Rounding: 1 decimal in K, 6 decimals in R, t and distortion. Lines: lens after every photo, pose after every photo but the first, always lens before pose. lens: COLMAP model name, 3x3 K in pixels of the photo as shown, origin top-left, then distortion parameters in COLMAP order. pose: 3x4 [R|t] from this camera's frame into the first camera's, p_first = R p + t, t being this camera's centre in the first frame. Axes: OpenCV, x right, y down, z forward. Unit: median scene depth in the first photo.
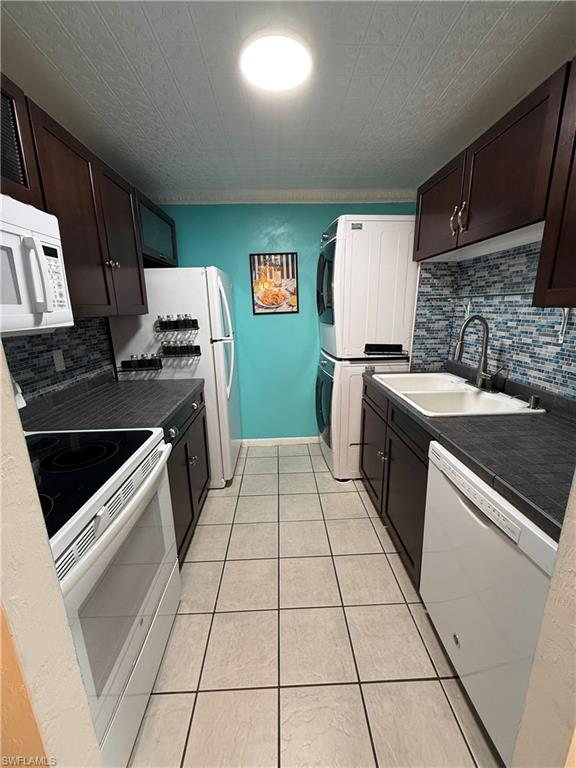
lens RADIAL K [[307.9, 0, 287.6], [0, 307.9, 380.9], [0, 0, 1]] dist [-0.000891, -0.000007]
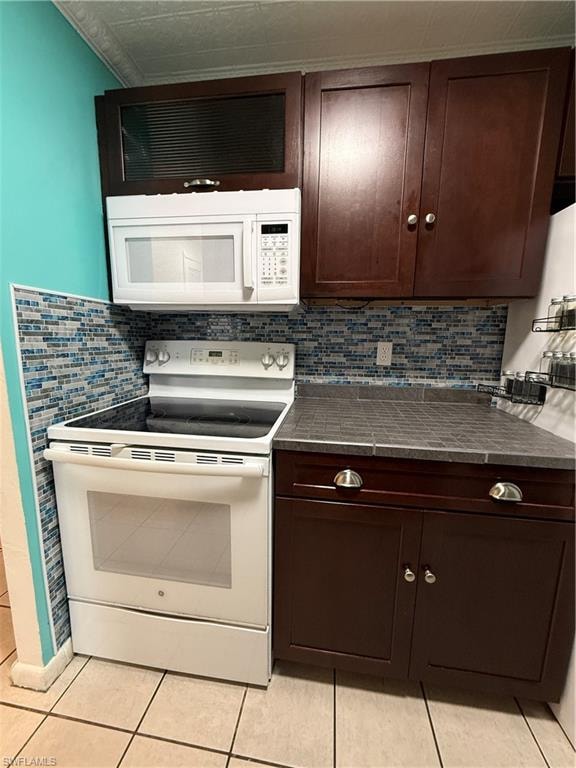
lens RADIAL K [[307.9, 0, 287.6], [0, 307.9, 380.9], [0, 0, 1]] dist [-0.000891, -0.000007]
pose [[-0.178291, 0.164064, -0.970204, 0.189512], [-0.241624, 0.948512, 0.204799, -0.104486], [0.953850, 0.270938, -0.129469, 0.848800]]
